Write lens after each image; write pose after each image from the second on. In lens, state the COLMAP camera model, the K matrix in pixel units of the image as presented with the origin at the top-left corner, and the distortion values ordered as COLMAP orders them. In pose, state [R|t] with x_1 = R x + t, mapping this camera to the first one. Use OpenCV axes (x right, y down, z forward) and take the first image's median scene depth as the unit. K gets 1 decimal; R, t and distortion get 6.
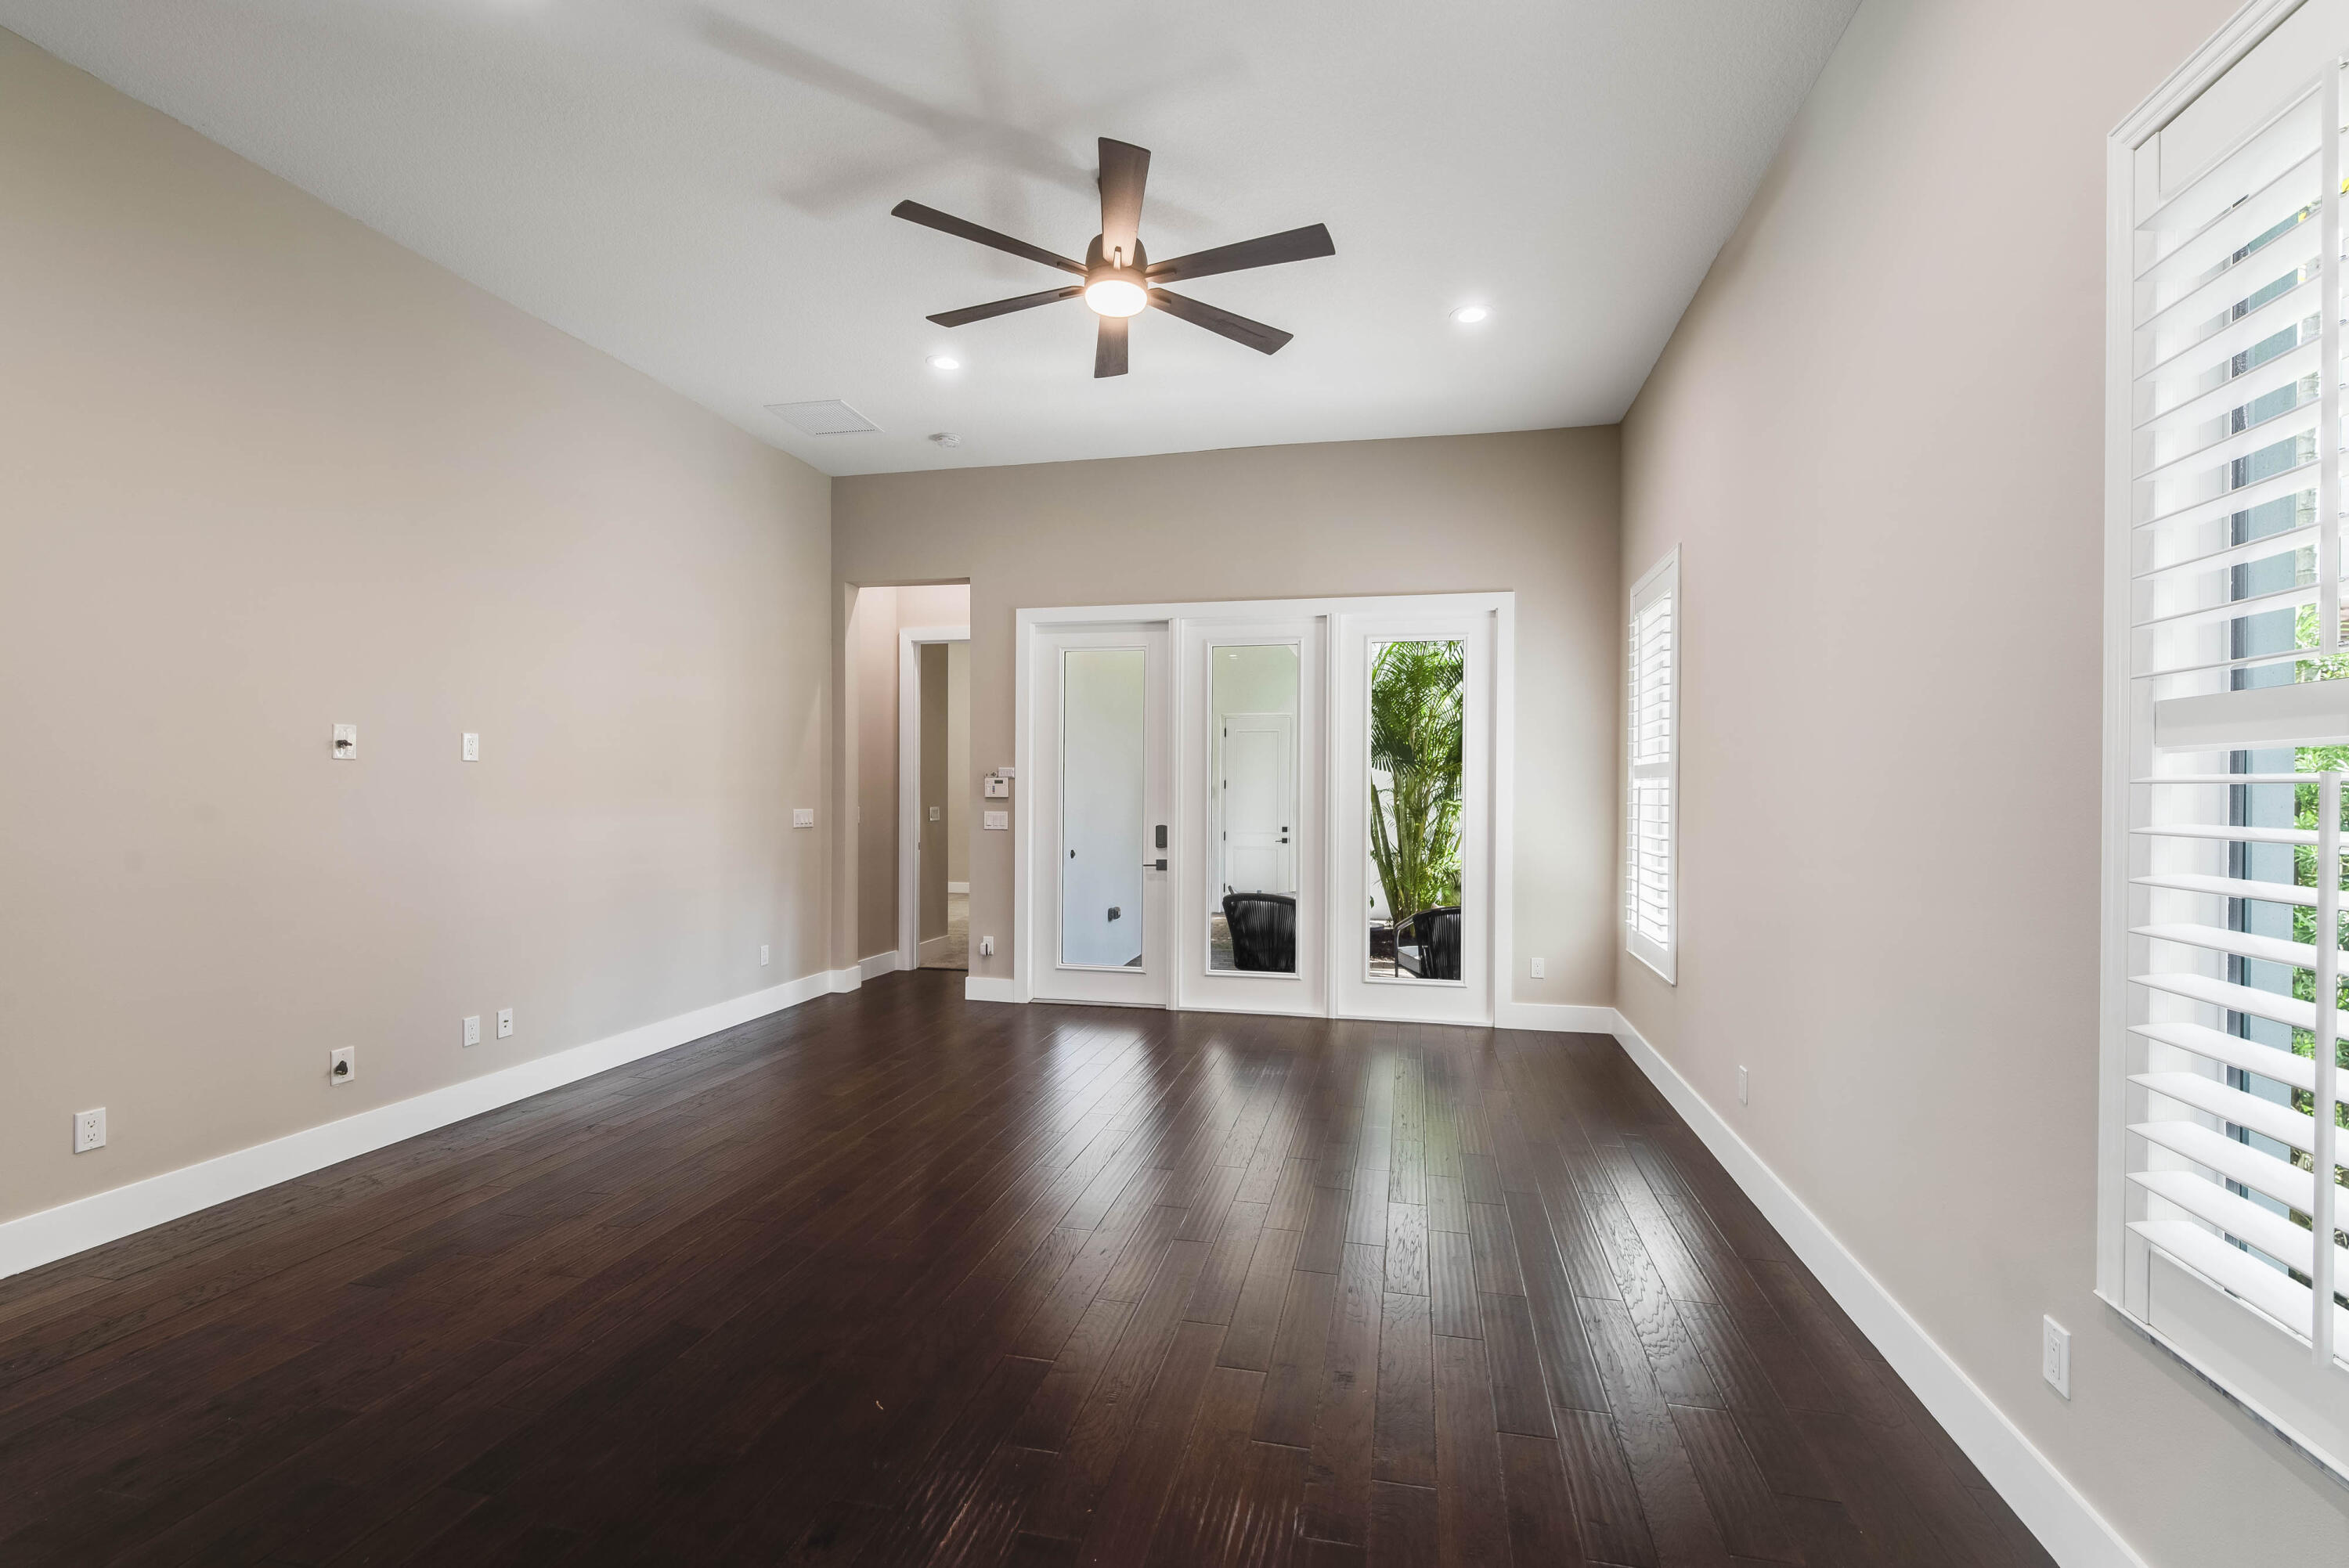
lens RADIAL K [[998.3, 0, 1211.5], [0, 998.3, 791.8], [0, 0, 1]] dist [-0.003131, -0.001432]
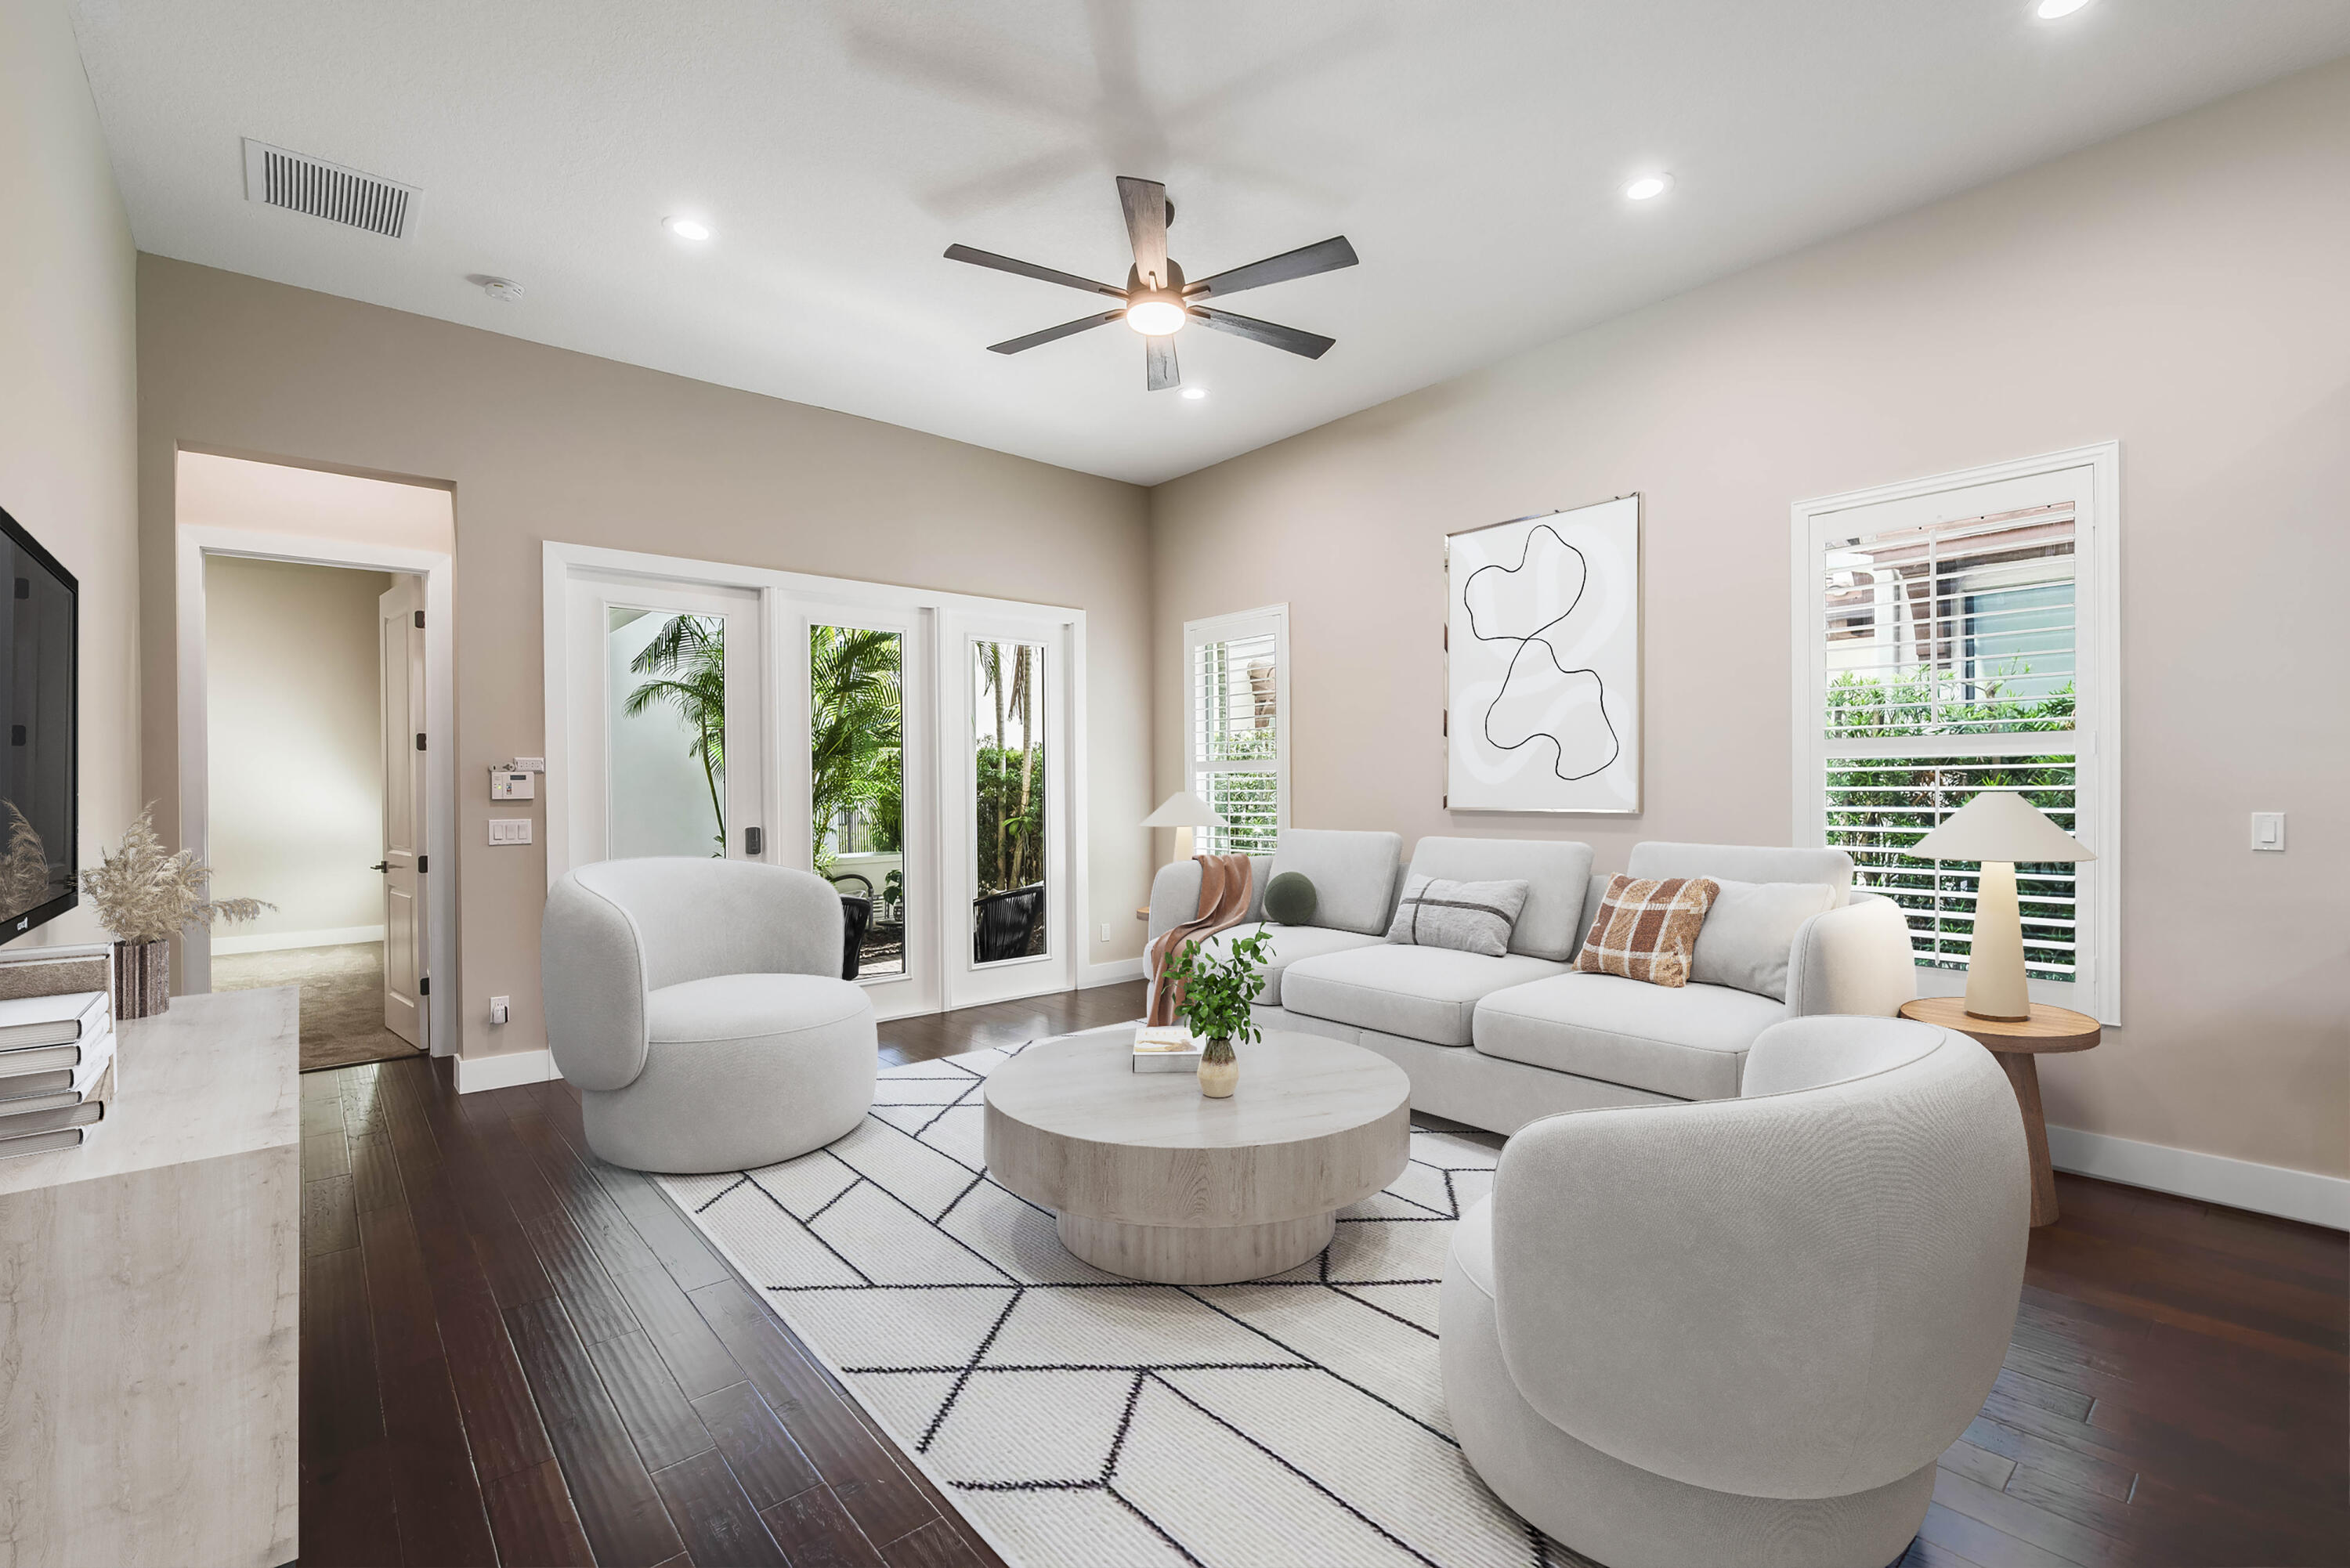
lens RADIAL K [[998.7, 0, 1183.7], [0, 998.7, 776.2], [0, 0, 1]] dist [-0.003131, -0.001432]
pose [[0.609387, -0.005269, 0.792856, -0.501888], [0.012480, 0.999918, -0.002948, -0.003023], [-0.792775, 0.011691, 0.609402, 0.189176]]
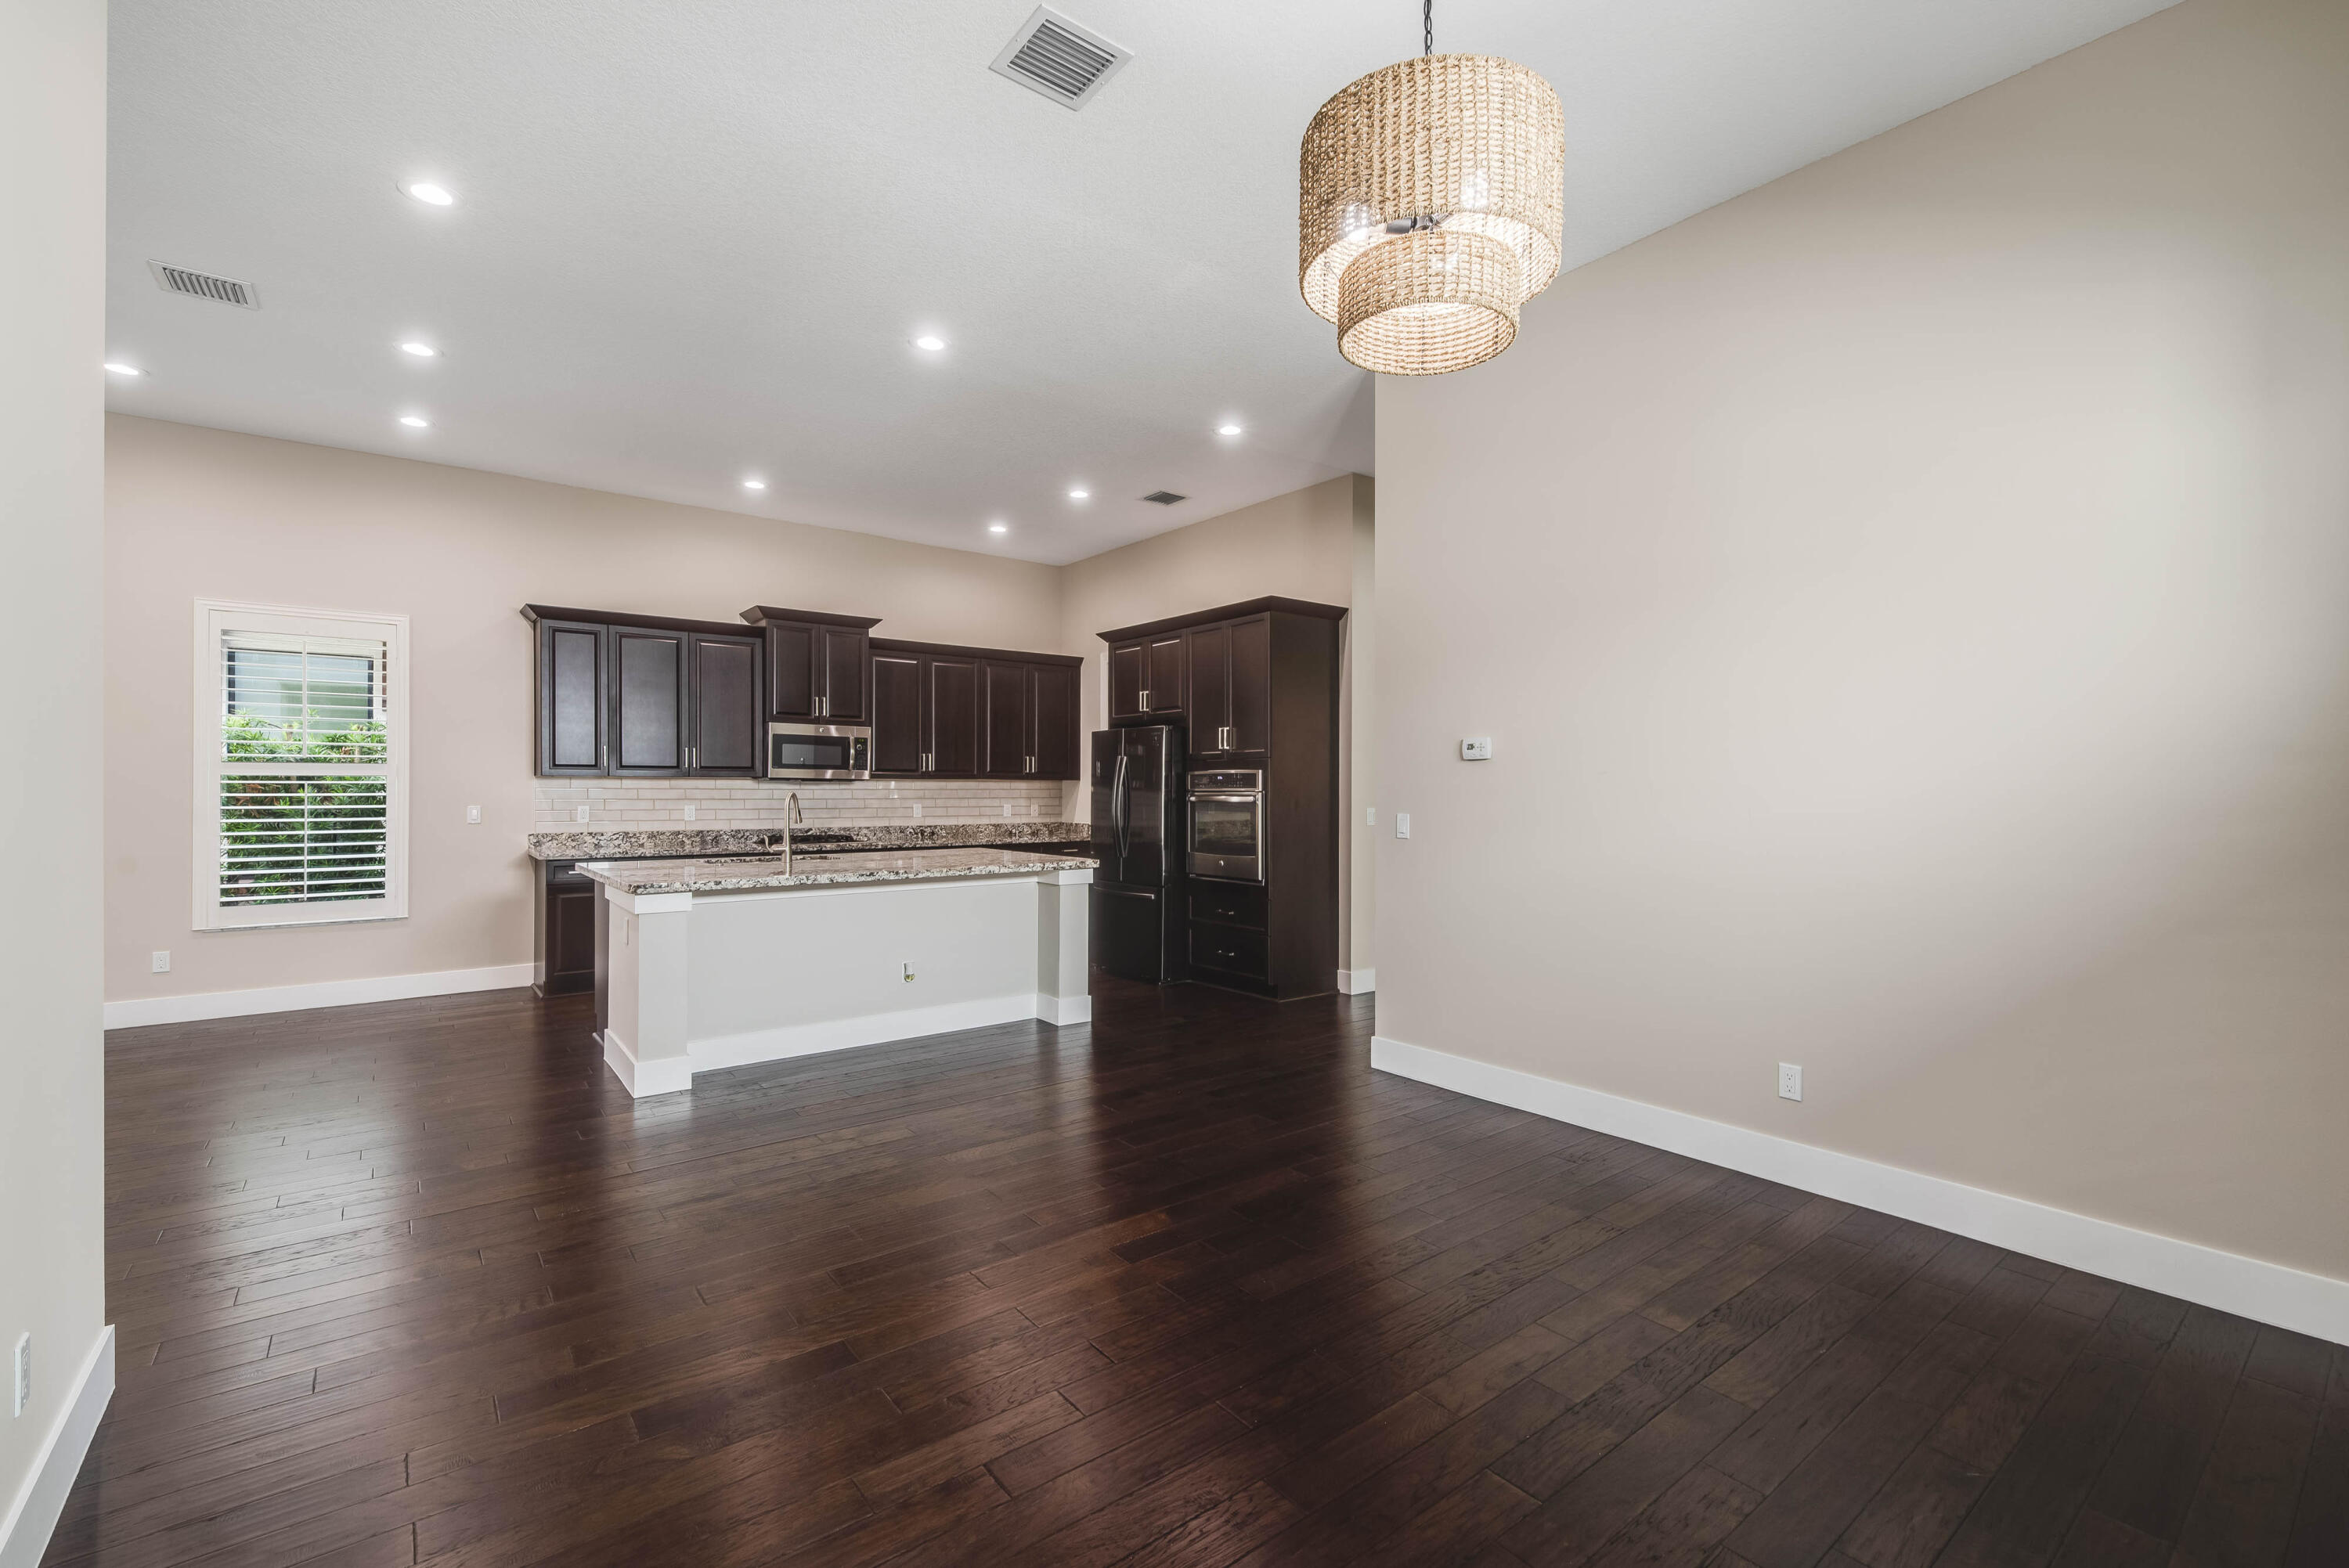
lens RADIAL K [[998.3, 0, 1206.3], [0, 998.3, 776.1], [0, 0, 1]] dist [-0.003131, -0.001432]
pose [[-0.762863, 0.003436, 0.646551, -1.030361], [-0.004148, 0.999939, -0.010209, -0.002222], [-0.646547, -0.010470, -0.762802, 0.334540]]
